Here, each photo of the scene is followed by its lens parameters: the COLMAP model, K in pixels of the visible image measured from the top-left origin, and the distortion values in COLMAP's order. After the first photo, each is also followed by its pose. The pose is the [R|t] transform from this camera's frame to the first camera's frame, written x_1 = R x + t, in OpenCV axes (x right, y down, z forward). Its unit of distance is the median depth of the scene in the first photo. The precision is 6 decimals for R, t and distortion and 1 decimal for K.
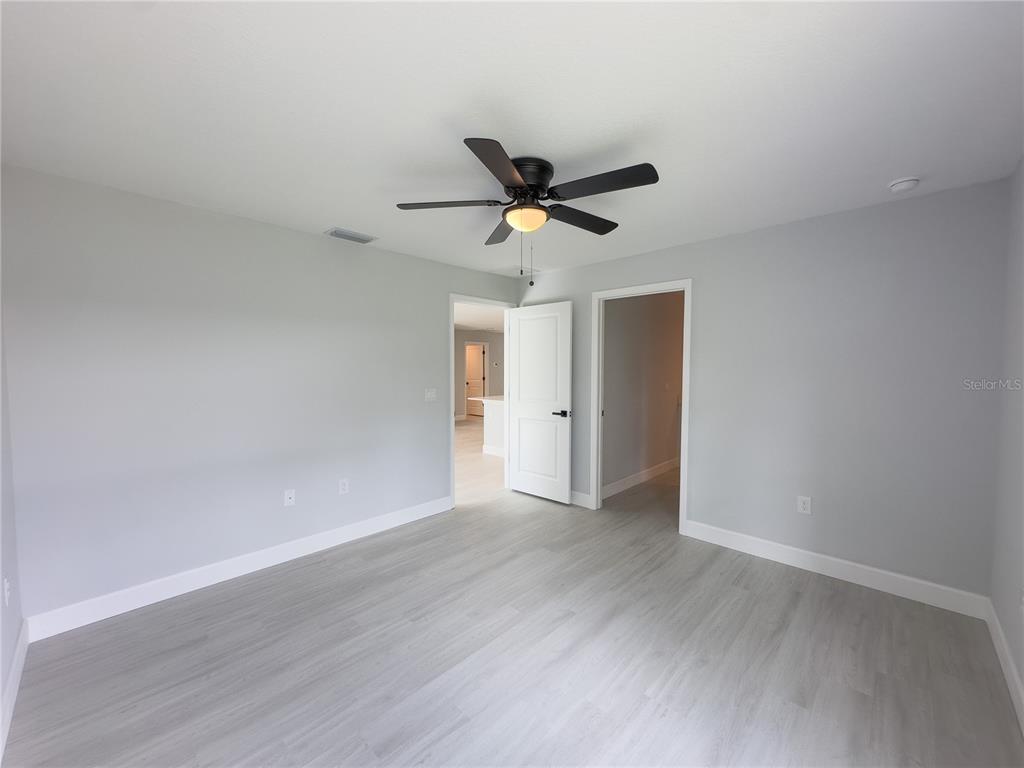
lens RADIAL K [[411.6, 0, 512.0], [0, 411.6, 384.0], [0, 0, 1]] dist [-0.001156, 0.000007]
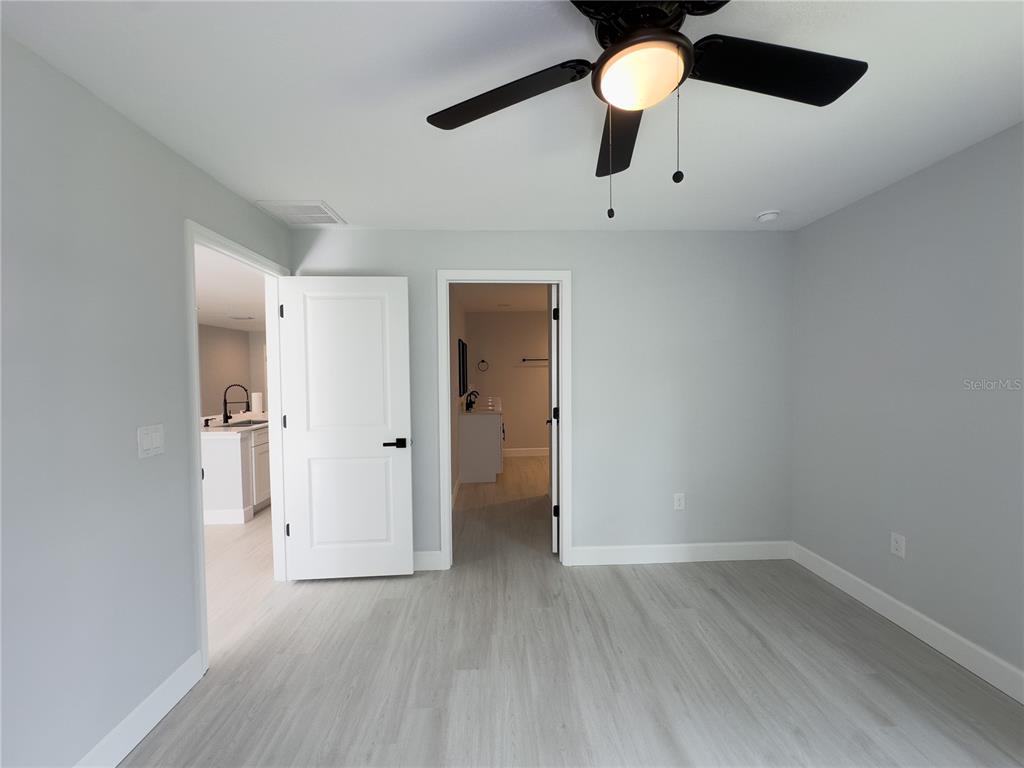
lens RADIAL K [[411.6, 0, 512.0], [0, 411.6, 384.0], [0, 0, 1]] dist [-0.001156, 0.000007]
pose [[0.685374, -0.029291, 0.727601, -0.286675], [0.040013, 0.999196, 0.002534, -0.022078], [-0.727091, 0.027377, 0.685995, 0.487692]]
